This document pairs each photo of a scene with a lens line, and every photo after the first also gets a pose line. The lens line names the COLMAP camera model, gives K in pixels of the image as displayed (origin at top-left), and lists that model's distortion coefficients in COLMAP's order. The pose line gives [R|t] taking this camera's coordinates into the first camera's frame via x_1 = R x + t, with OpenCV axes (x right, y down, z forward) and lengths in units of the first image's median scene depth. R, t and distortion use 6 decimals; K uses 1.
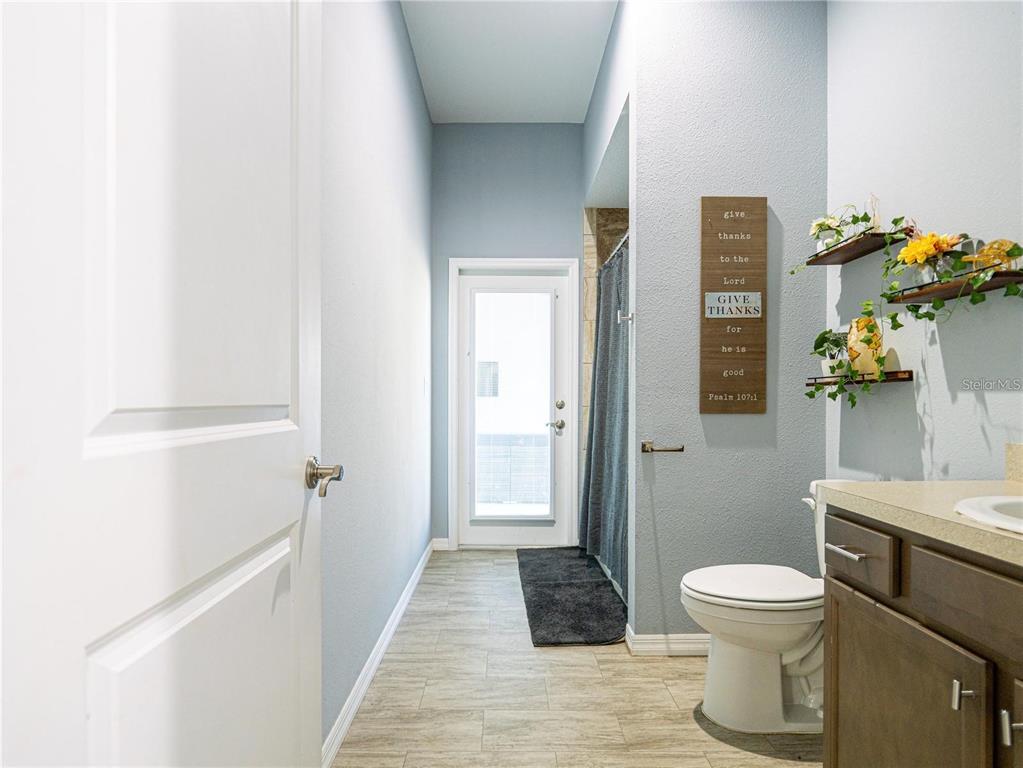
lens RADIAL K [[558.0, 0, 510.5], [0, 558.0, 389.1], [0, 0, 1]] dist [-0.011123, 0.002687]
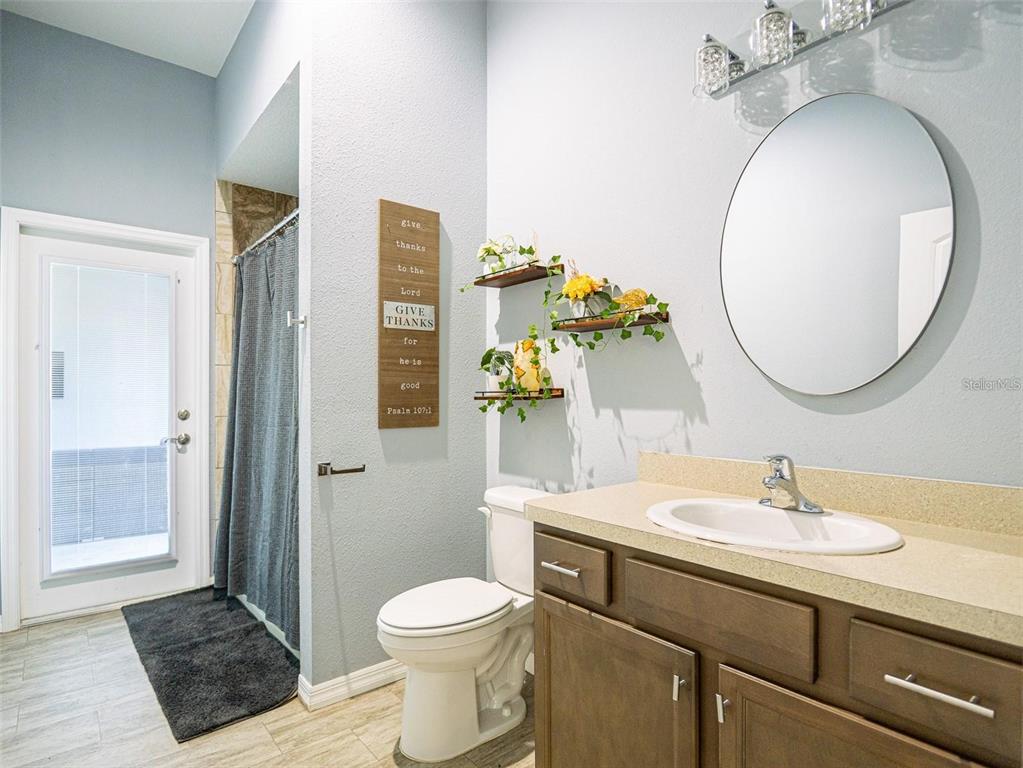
lens RADIAL K [[558.0, 0, 510.5], [0, 558.0, 389.1], [0, 0, 1]] dist [-0.011123, 0.002687]
pose [[0.781352, 0.003863, 0.624078, -0.074937], [-0.007997, 0.999961, 0.003824, -0.028592], [-0.624039, -0.007979, 0.781353, 0.122657]]
